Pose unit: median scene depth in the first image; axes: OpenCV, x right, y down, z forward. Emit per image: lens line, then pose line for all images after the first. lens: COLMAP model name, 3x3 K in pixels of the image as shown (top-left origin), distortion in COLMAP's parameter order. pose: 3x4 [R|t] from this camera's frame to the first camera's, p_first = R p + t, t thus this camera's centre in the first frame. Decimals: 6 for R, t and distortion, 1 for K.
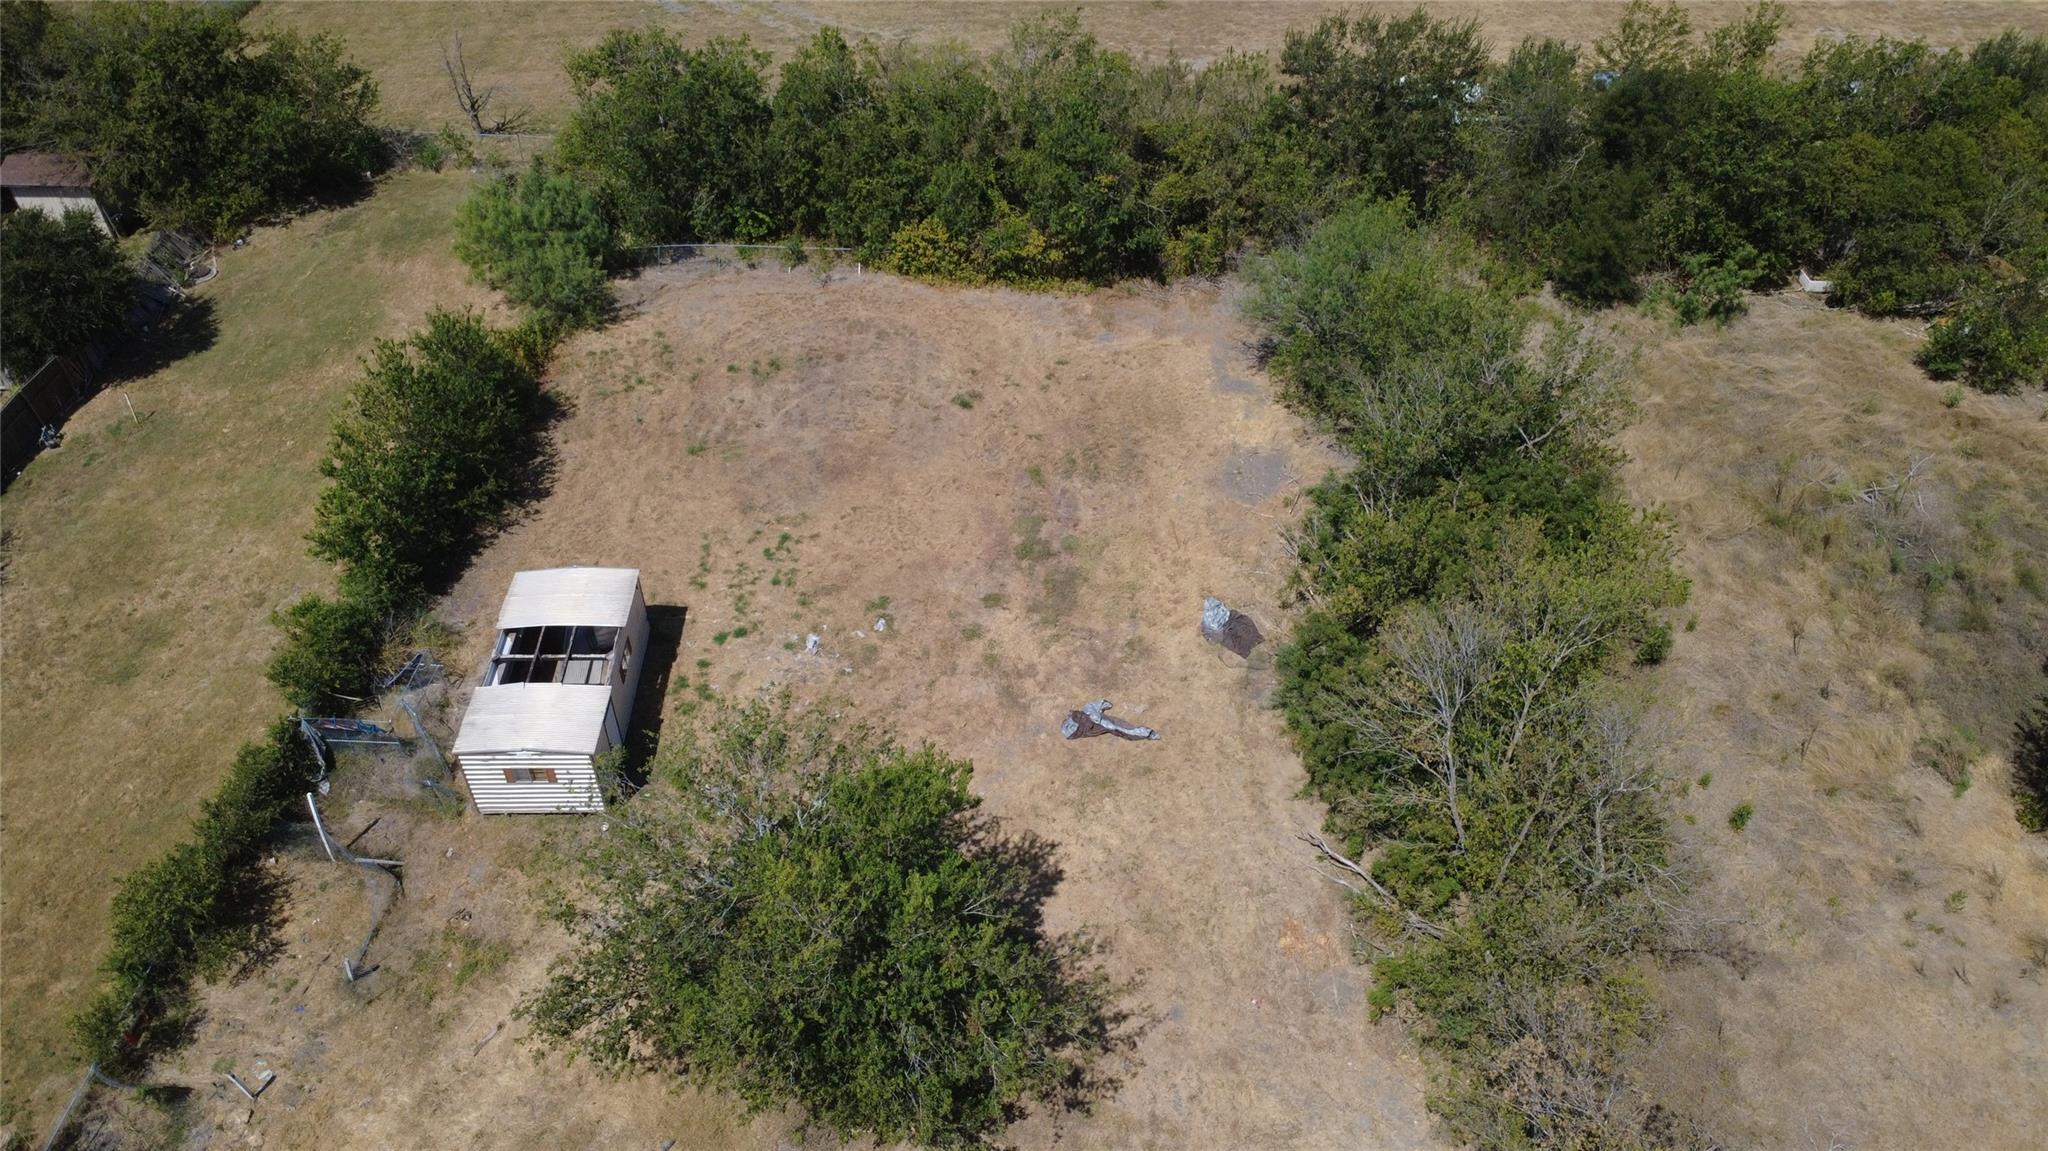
lens RADIAL K [[1491.9, 0, 1022.9], [0, 1491.9, 582.0], [0, 0, 1]] dist [-0.002536, 0.004521]
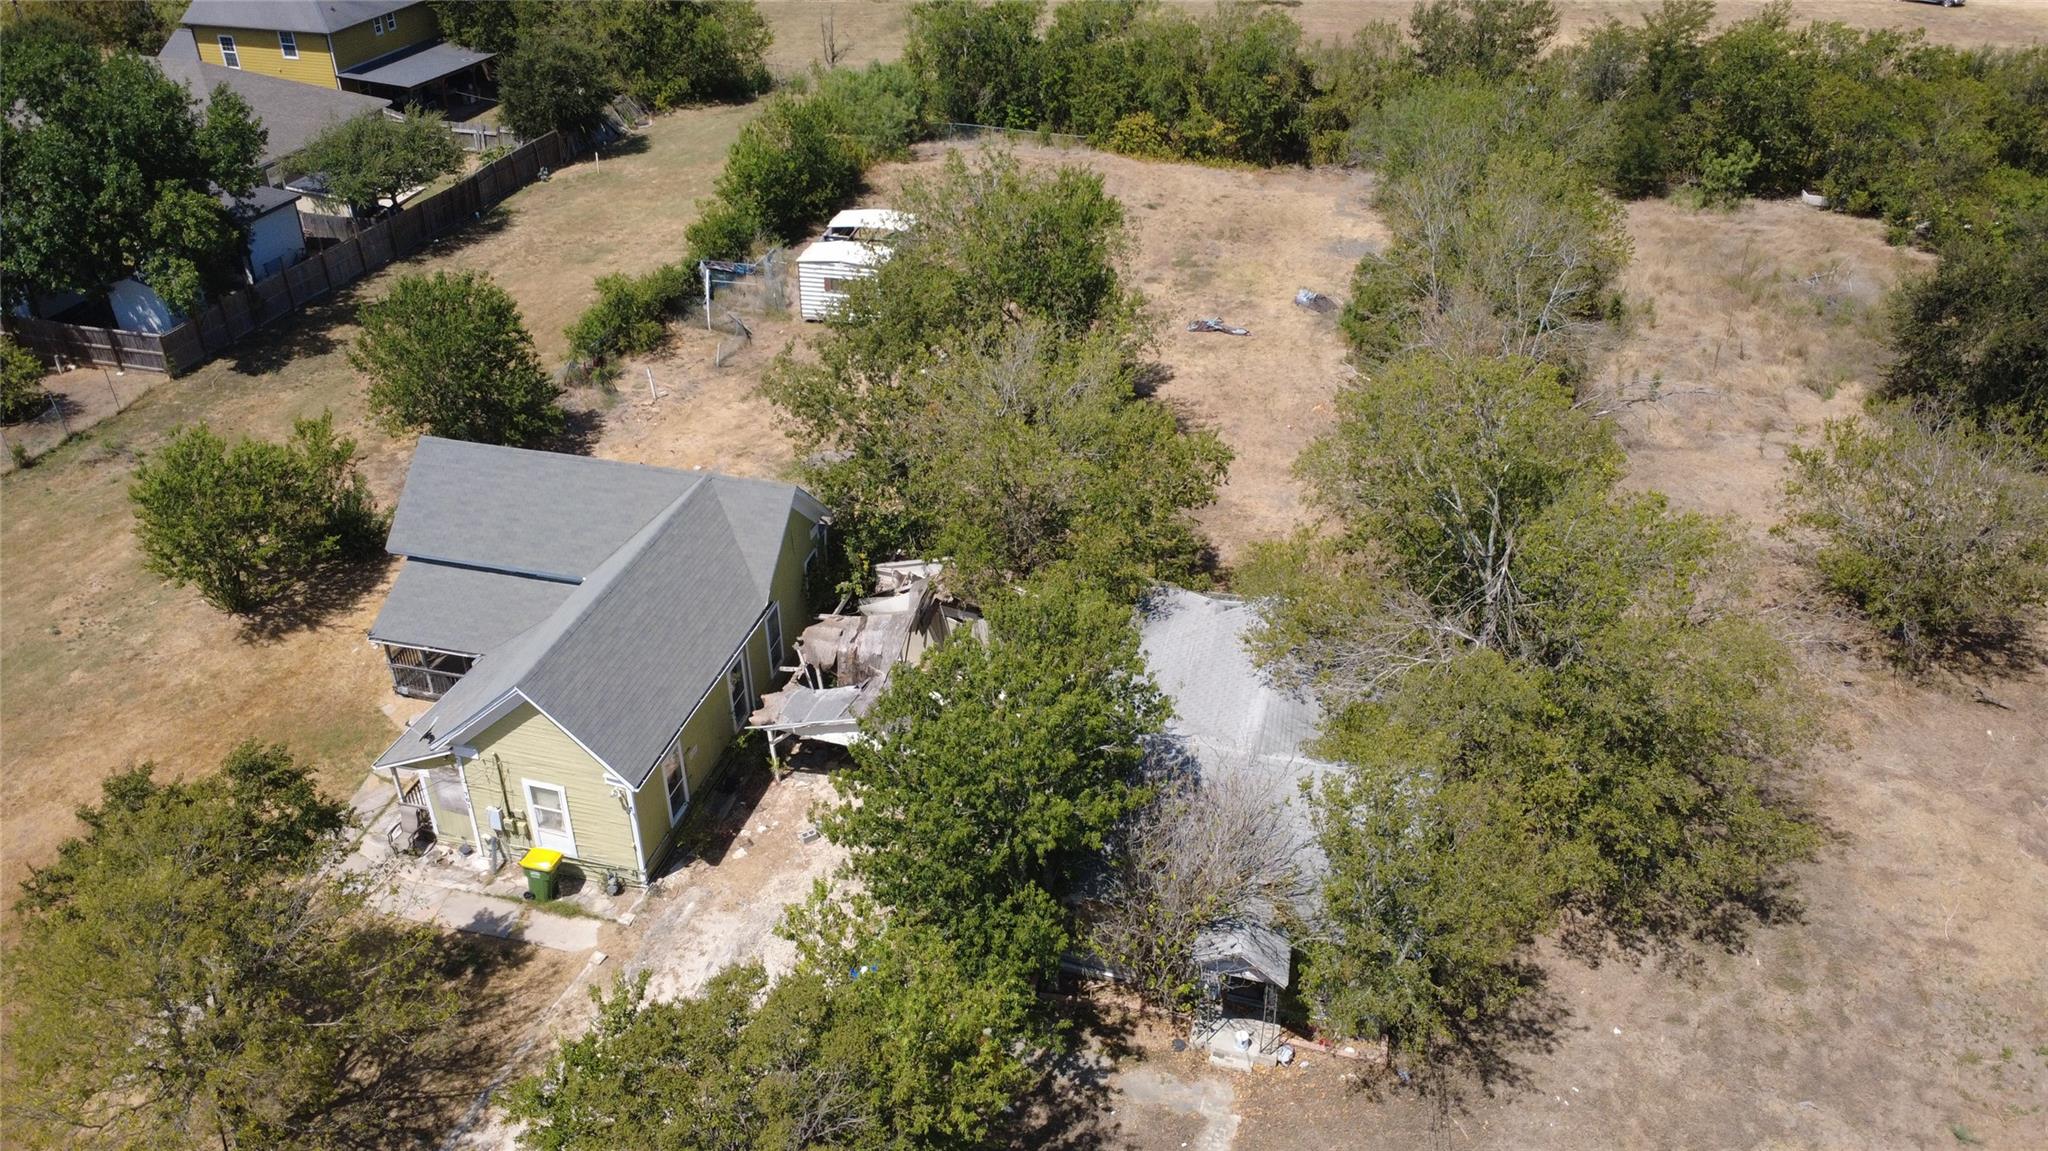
lens RADIAL K [[1491.9, 0, 1022.9], [0, 1491.9, 582.0], [0, 0, 1]] dist [-0.002536, 0.004521]
pose [[0.983134, 0.106471, -0.148701, 0.087368], [-0.133960, 0.972764, -0.189169, 0.499977], [0.124510, 0.205899, 0.970620, -0.303792]]
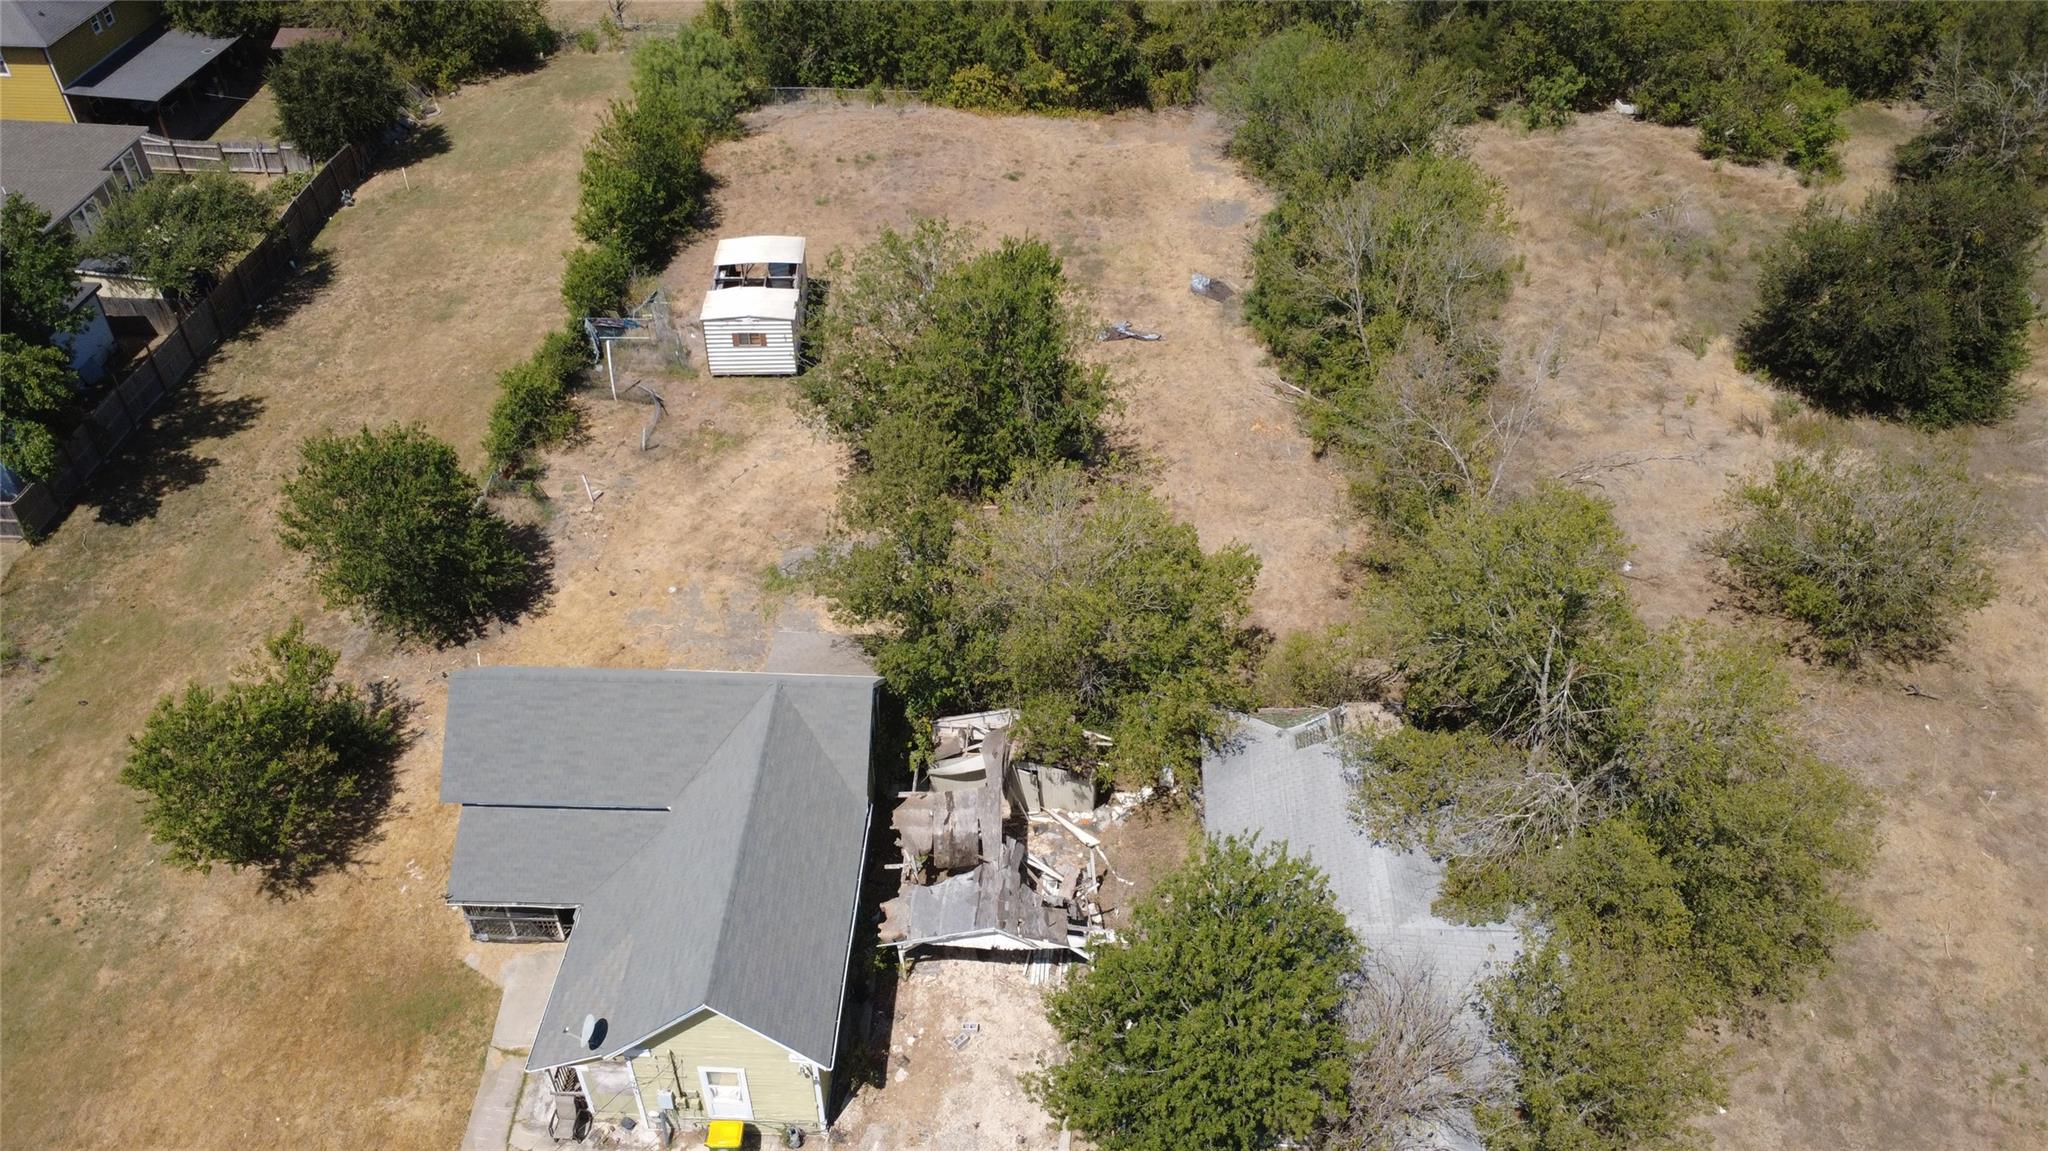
lens RADIAL K [[1491.9, 0, 1022.9], [0, 1491.9, 582.0], [0, 0, 1]] dist [-0.002536, 0.004521]
pose [[0.999460, -0.014545, 0.029463, -0.074204], [0.016486, 0.997633, -0.066754, 0.340008], [-0.028423, 0.067203, 0.997334, -0.344027]]
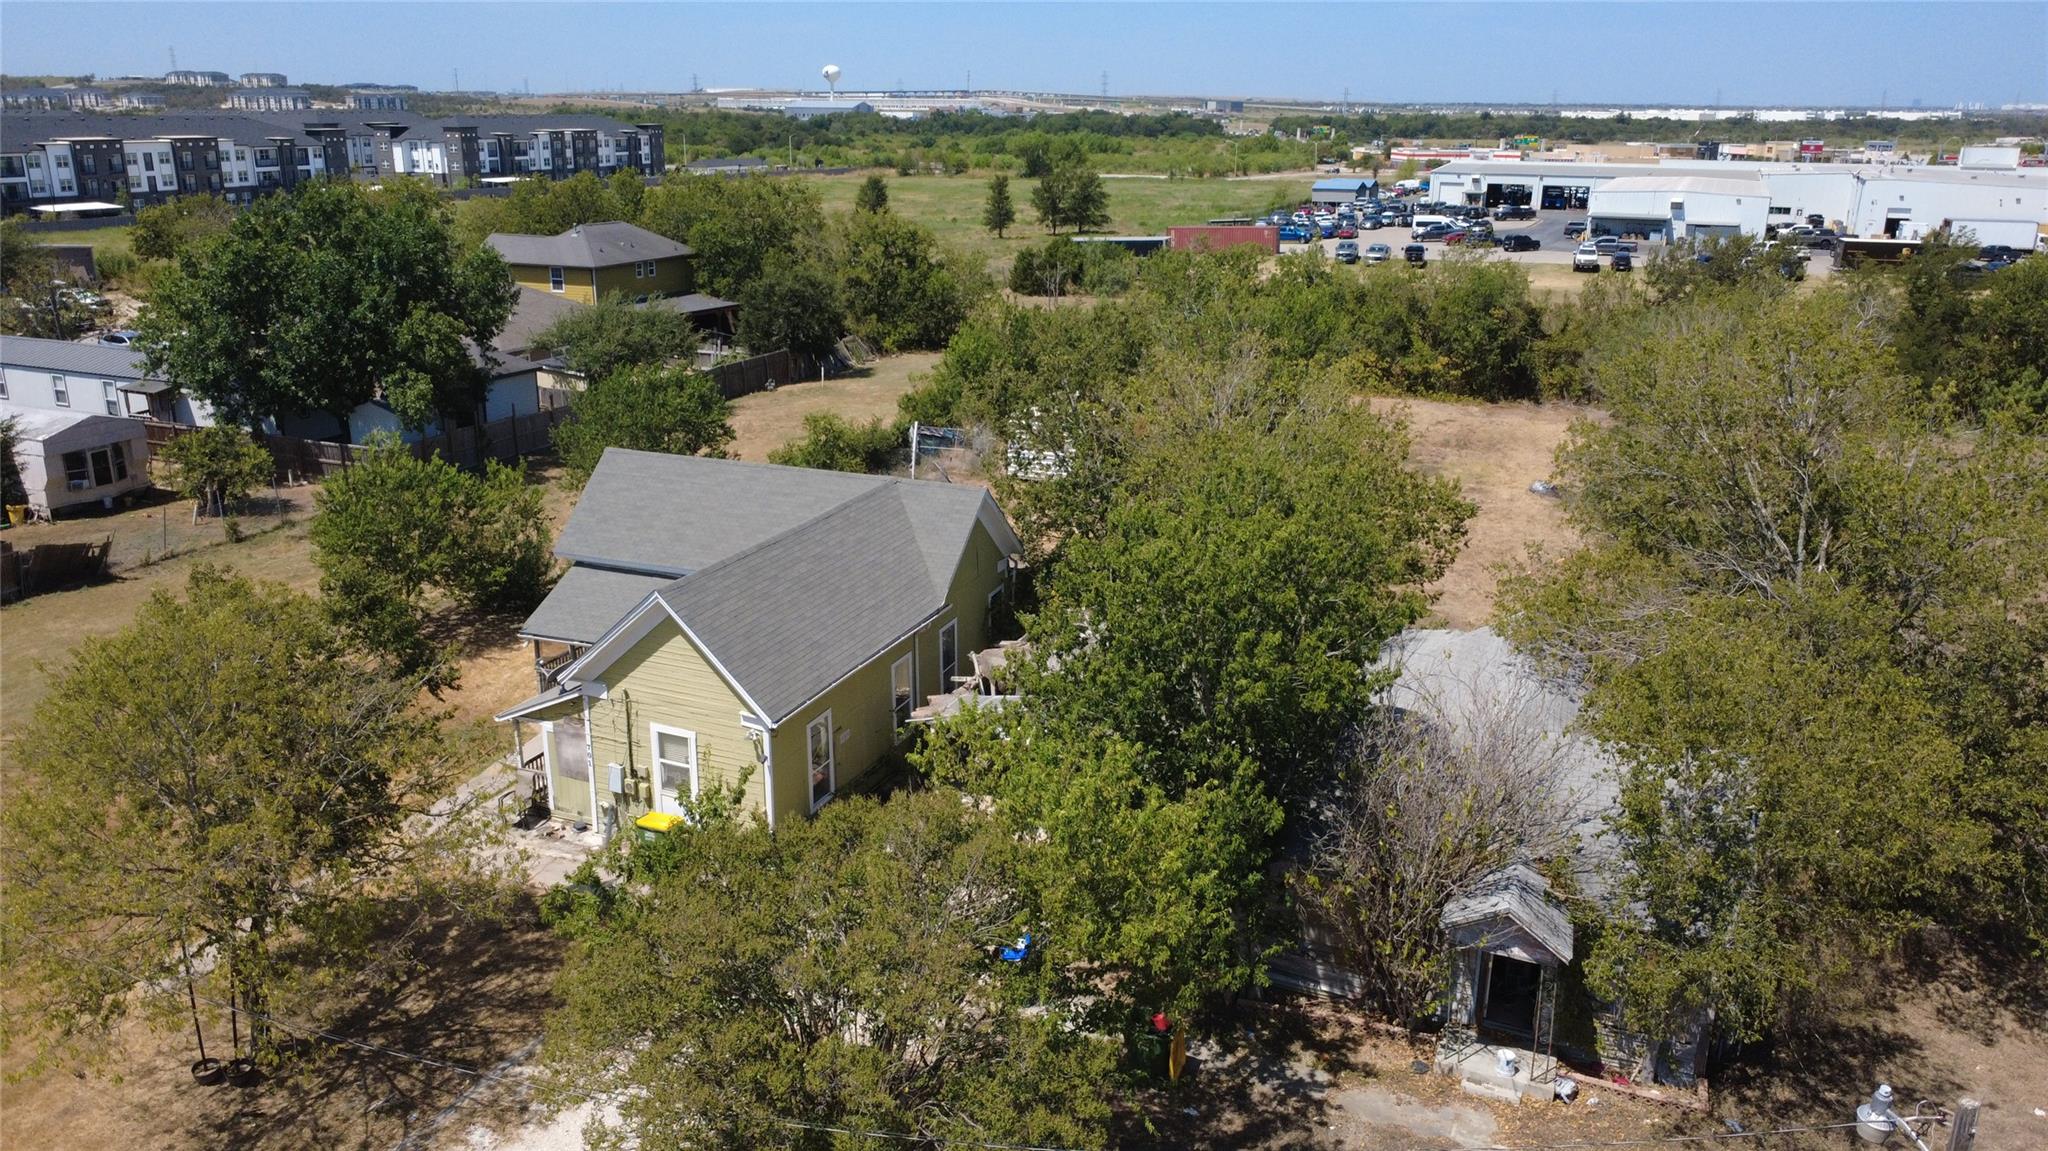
lens RADIAL K [[1491.9, 0, 1022.9], [0, 1491.9, 582.0], [0, 0, 1]] dist [-0.002536, 0.004521]
pose [[0.946584, 0.105467, -0.304723, 0.088166], [-0.230055, 0.883056, -0.409008, 0.630282], [0.225950, 0.457263, 0.860149, -0.177663]]
